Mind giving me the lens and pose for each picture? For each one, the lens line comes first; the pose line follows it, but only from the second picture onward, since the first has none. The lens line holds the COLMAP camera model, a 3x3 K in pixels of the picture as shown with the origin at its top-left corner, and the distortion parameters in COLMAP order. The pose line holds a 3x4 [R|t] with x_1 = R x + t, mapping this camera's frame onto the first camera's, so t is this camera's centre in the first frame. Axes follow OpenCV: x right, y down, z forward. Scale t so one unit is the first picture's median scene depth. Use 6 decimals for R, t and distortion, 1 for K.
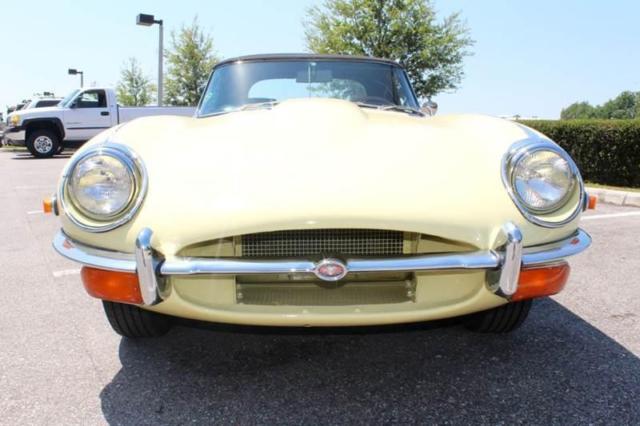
lens RADIAL K [[623.1, 0, 320.0], [0, 623.1, 213.0], [0, 0, 1]] dist [-0.146693, 0.177361]
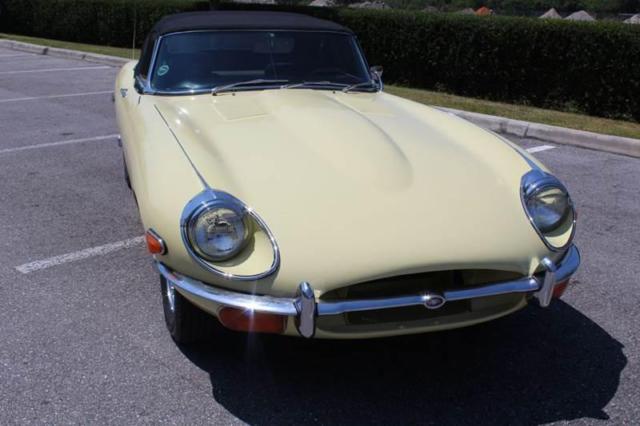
lens RADIAL K [[782.6, 0, 320.0], [0, 782.6, 213.0], [0, 0, 1]] dist [-0.039085, -0.005403]
pose [[0.963549, -0.051833, 0.262463, -0.524349], [0.011177, 0.987995, 0.154081, -0.291426], [-0.267298, -0.145531, 0.952561, -0.447147]]
